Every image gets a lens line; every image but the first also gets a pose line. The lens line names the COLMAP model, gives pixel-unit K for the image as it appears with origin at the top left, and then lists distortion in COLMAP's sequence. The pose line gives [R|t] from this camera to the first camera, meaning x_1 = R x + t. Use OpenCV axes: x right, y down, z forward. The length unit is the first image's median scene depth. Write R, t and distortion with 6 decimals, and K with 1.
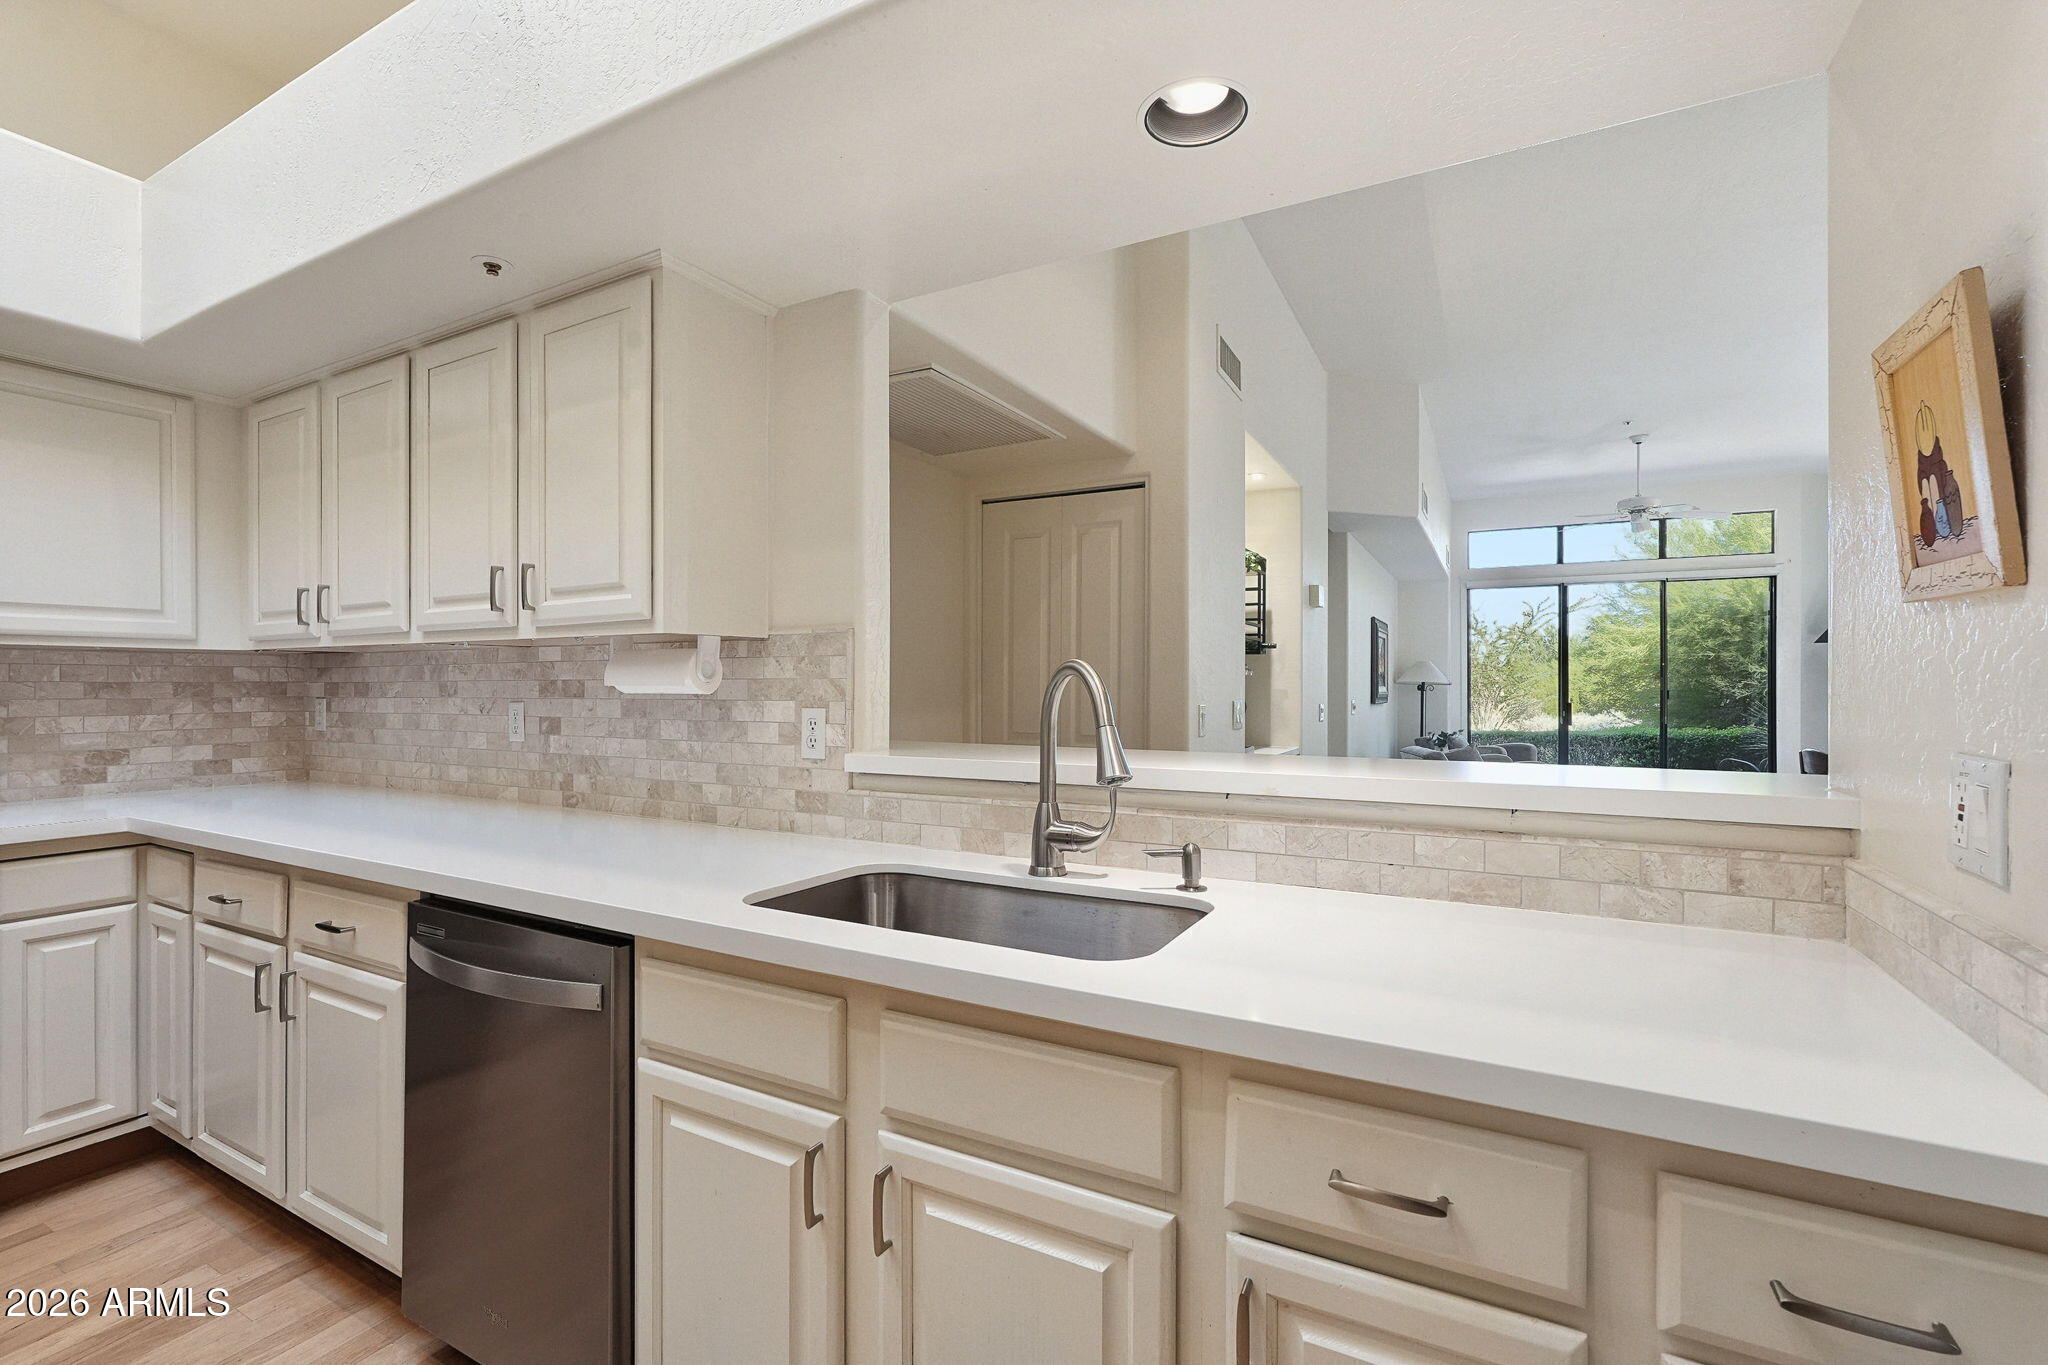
lens RADIAL K [[902.8, 0, 1009.6], [0, 902.8, 688.8], [0, 0, 1]] dist [-0.002449, 0.000482]
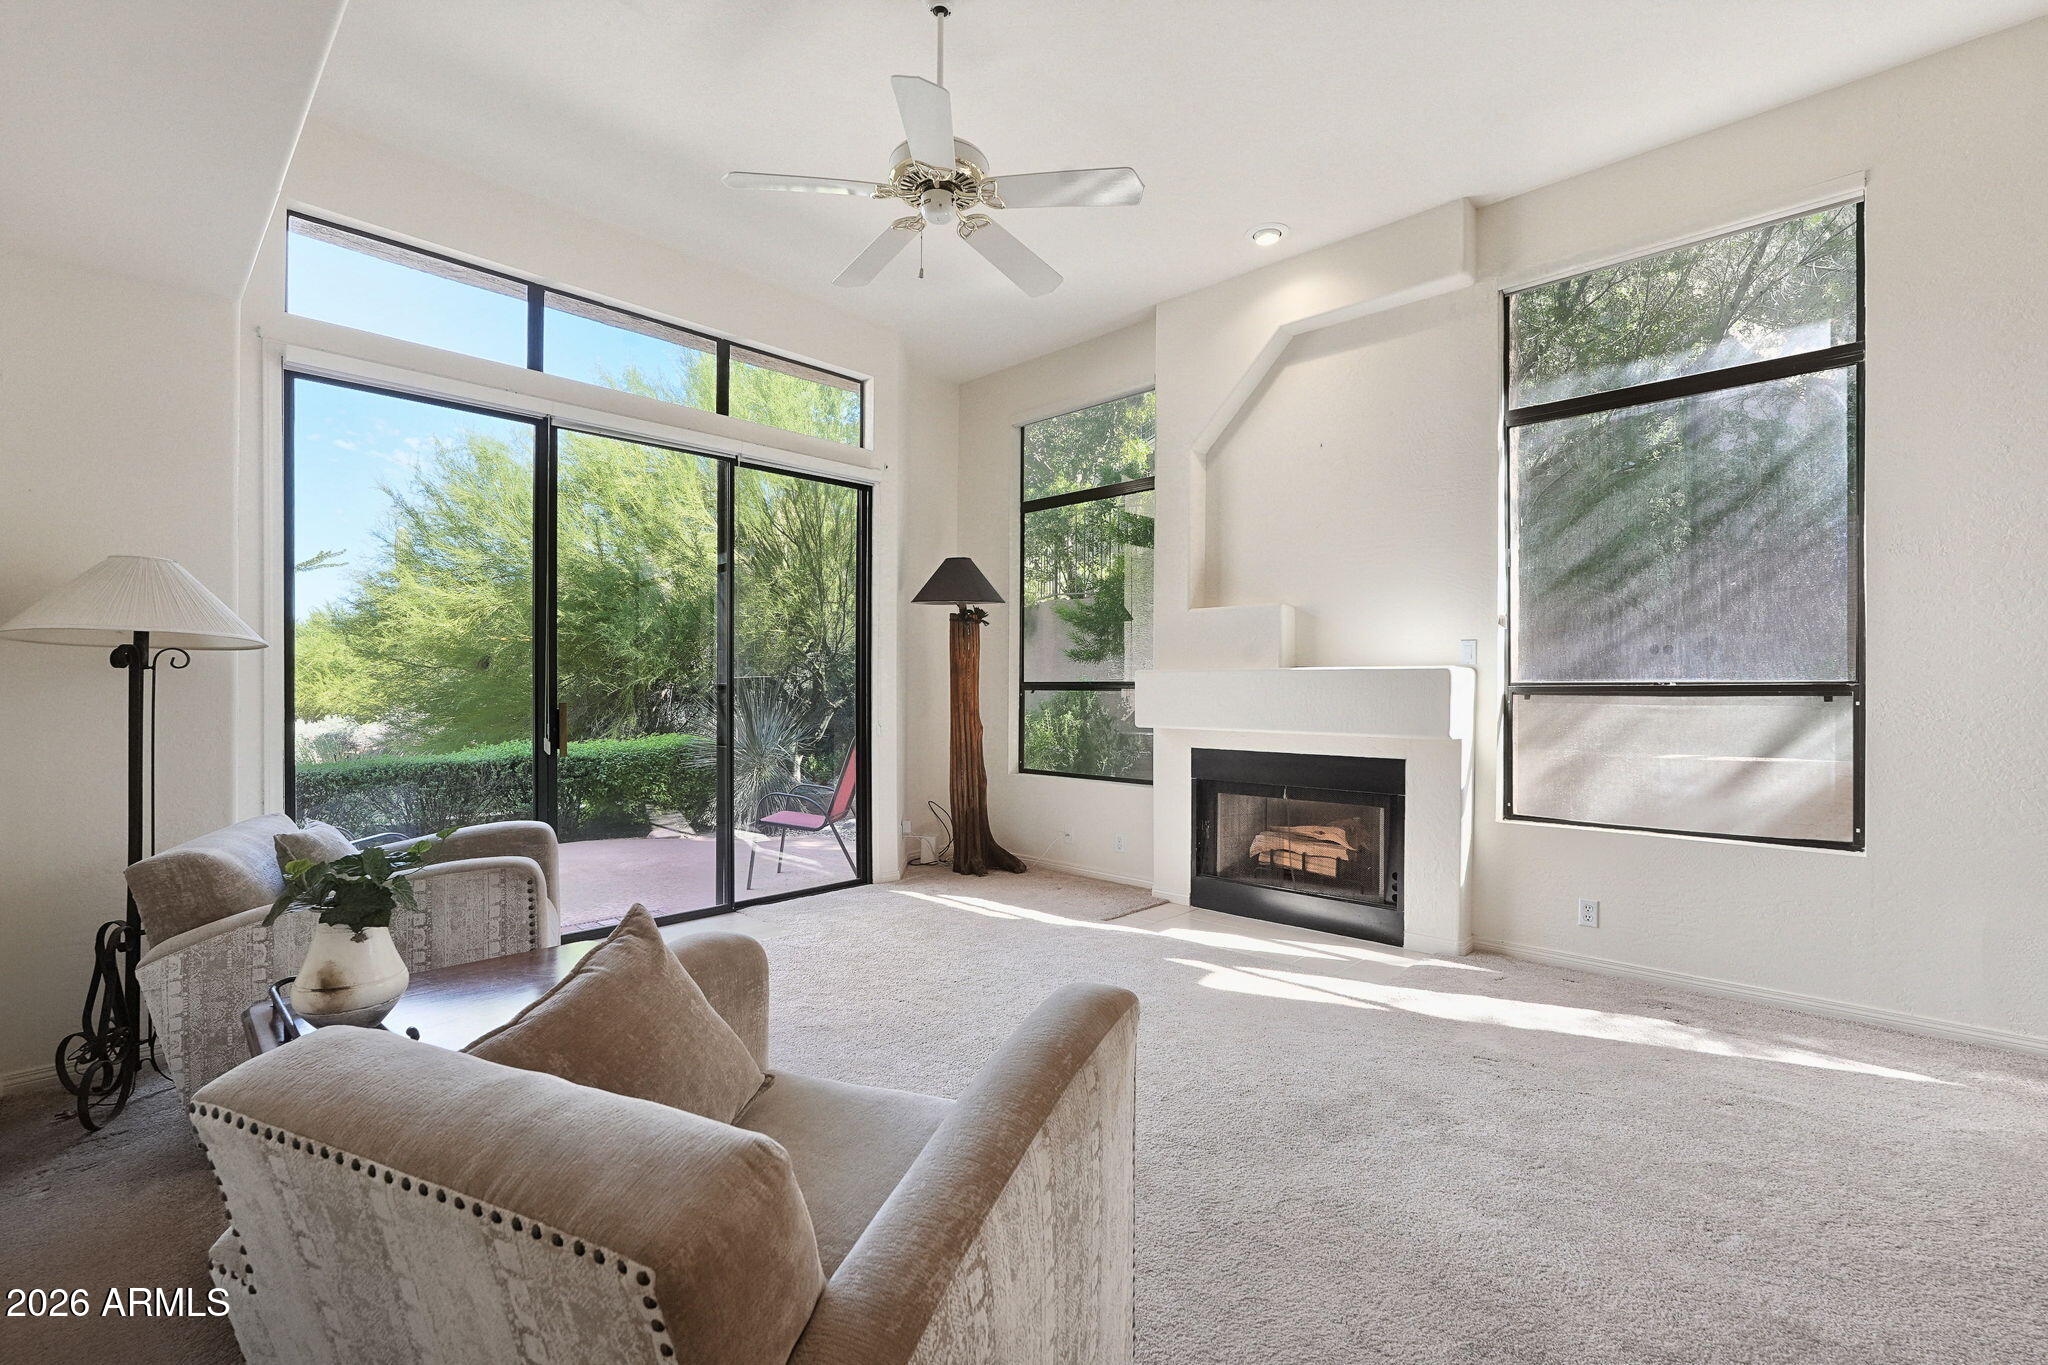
lens RADIAL K [[902.8, 0, 1026.4], [0, 902.8, 680.6], [0, 0, 1]] dist [-0.002449, 0.000482]
pose [[0.261422, 0.009319, 0.965180, 0.270249], [0.002454, 0.999944, -0.010319, 0.008591], [-0.965222, 0.005066, 0.261384, 0.673615]]
